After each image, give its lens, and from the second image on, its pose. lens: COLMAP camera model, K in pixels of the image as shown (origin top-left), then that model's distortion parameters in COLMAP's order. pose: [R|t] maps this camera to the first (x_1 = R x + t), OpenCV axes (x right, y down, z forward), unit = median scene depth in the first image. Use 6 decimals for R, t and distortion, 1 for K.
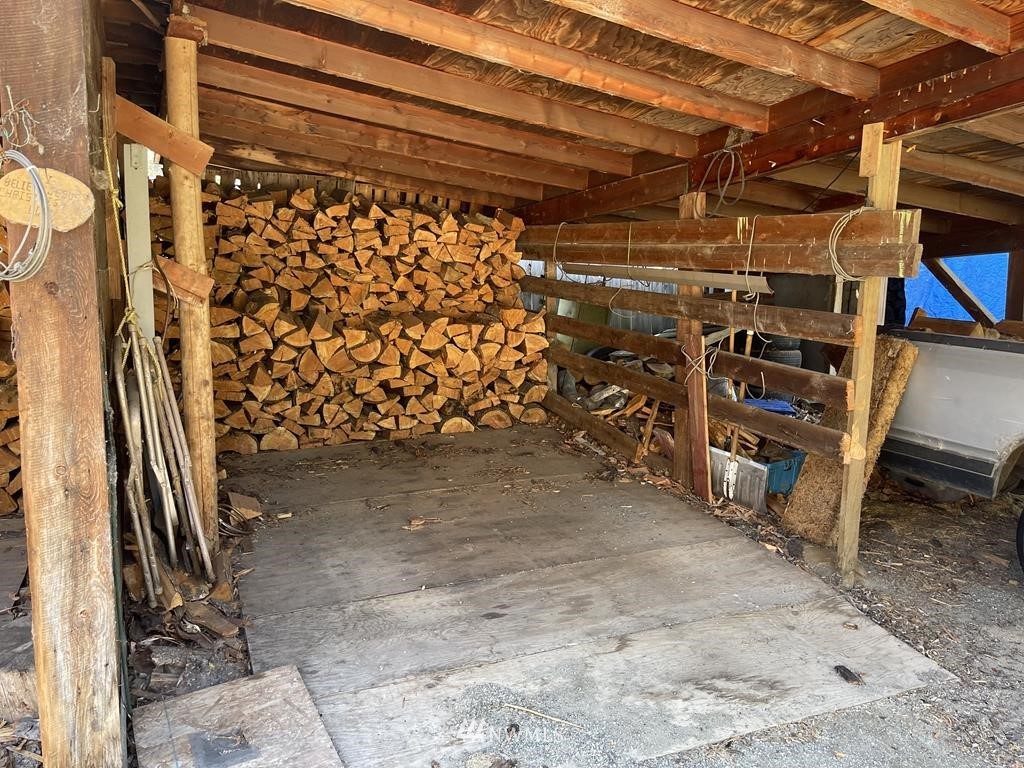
lens RADIAL K [[769.9, 0, 515.6], [0, 769.9, 384.2], [0, 0, 1]] dist [0.062901, -0.086102]
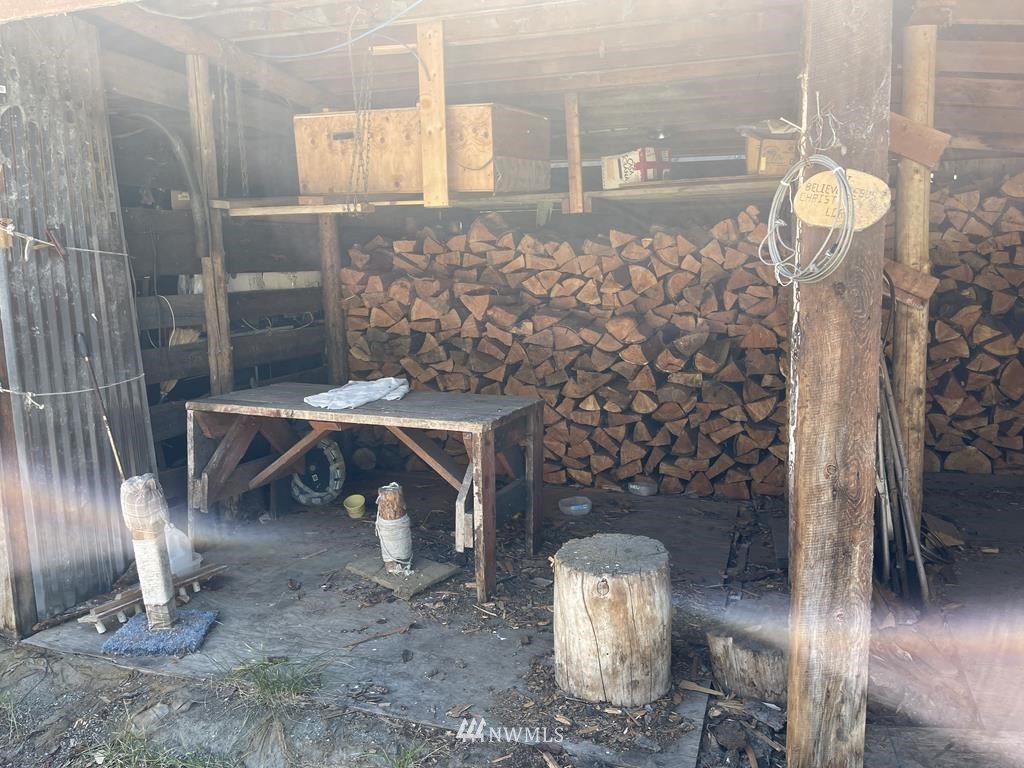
lens RADIAL K [[769.9, 0, 505.5], [0, 769.9, 378.1], [0, 0, 1]] dist [0.062901, -0.086102]
pose [[0.727348, 0.058129, -0.683802, -0.125398], [-0.068812, 0.997562, 0.011607, 0.005803], [0.682810, 0.038611, 0.729575, -0.012353]]
